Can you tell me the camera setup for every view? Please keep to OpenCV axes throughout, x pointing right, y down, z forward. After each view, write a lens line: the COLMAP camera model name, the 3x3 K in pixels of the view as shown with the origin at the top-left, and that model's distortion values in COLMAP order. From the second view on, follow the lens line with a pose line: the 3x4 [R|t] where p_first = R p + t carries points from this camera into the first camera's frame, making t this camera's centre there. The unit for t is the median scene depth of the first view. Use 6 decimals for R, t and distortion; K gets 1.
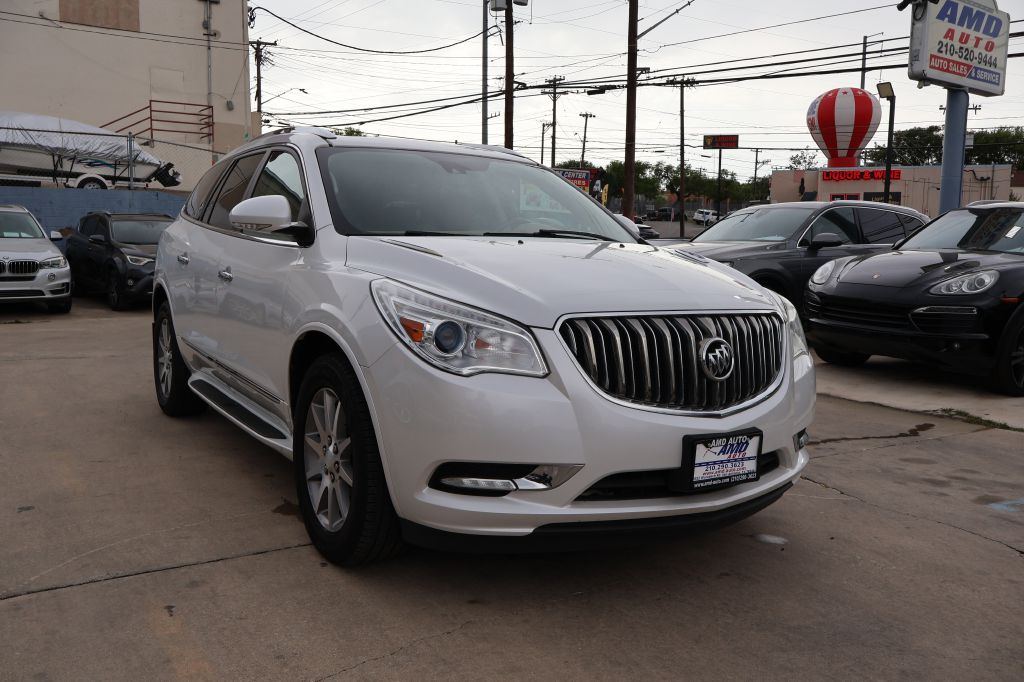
lens RADIAL K [[865.9, 0, 511.5], [0, 865.9, 343.1], [0, 0, 1]] dist [-0.005143, 0.004640]
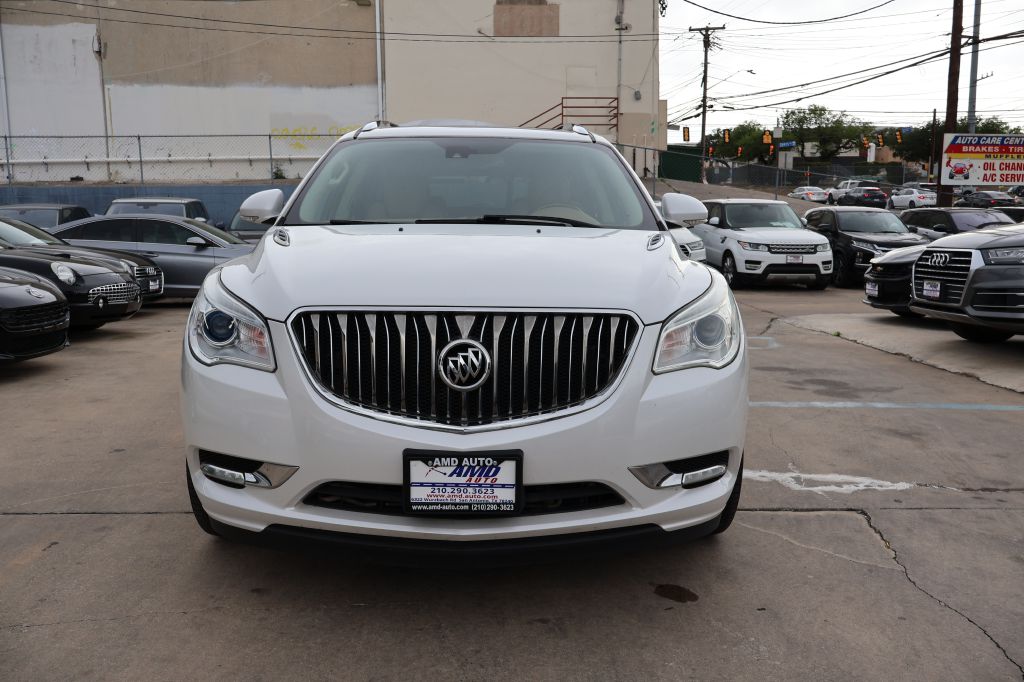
lens RADIAL K [[865.9, 0, 518.8], [0, 865.9, 332.8], [0, 0, 1]] dist [-0.005143, 0.004640]
pose [[0.859231, 0.045710, -0.509541, 0.208165], [-0.041999, 0.998941, 0.018789, -0.009086], [0.509860, 0.005256, 0.860241, 0.084628]]
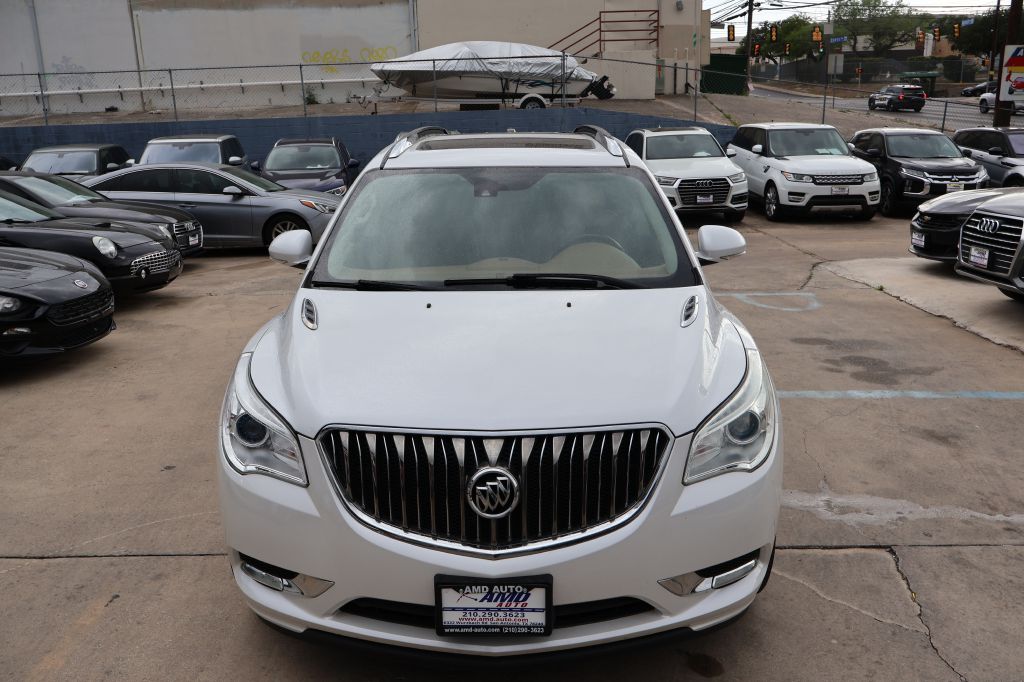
lens RADIAL K [[865.9, 0, 520.0], [0, 865.9, 339.0], [0, 0, 1]] dist [-0.005143, 0.004640]
pose [[0.836360, 0.099468, -0.539080, 0.207892], [-0.025843, 0.989461, 0.142476, -0.076581], [0.547570, -0.105230, 0.830116, 0.088136]]
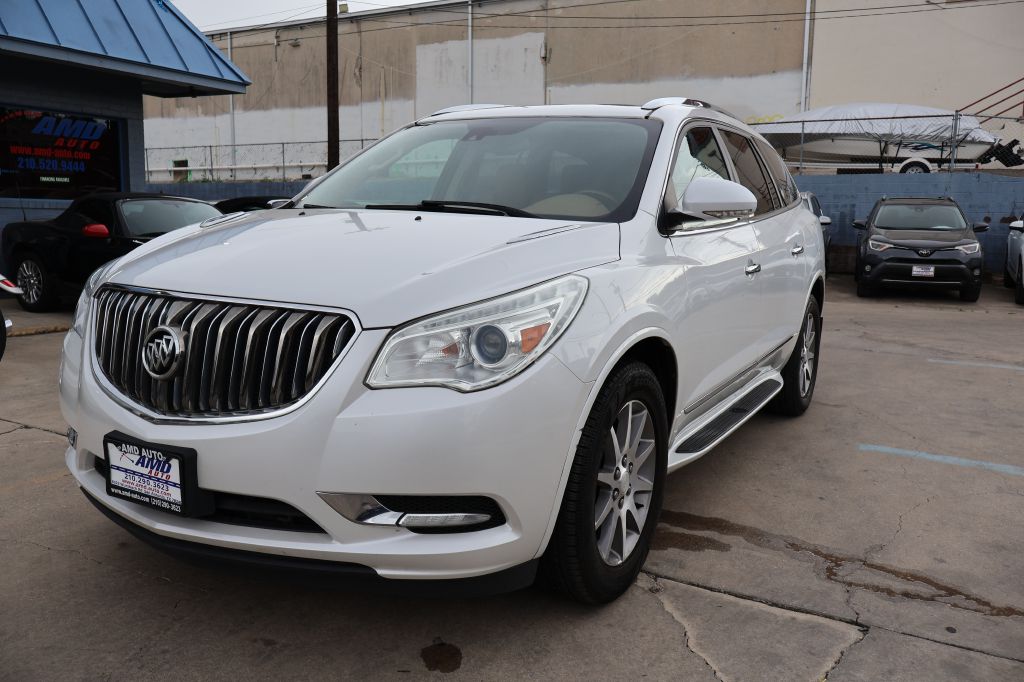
lens RADIAL K [[865.9, 0, 513.2], [0, 865.9, 340.3], [0, 0, 1]] dist [-0.005143, 0.004640]
pose [[0.461581, 0.118711, -0.879119, 0.321494], [-0.110379, 0.990990, 0.075863, -0.026567], [0.880204, 0.062019, 0.470525, 0.262944]]
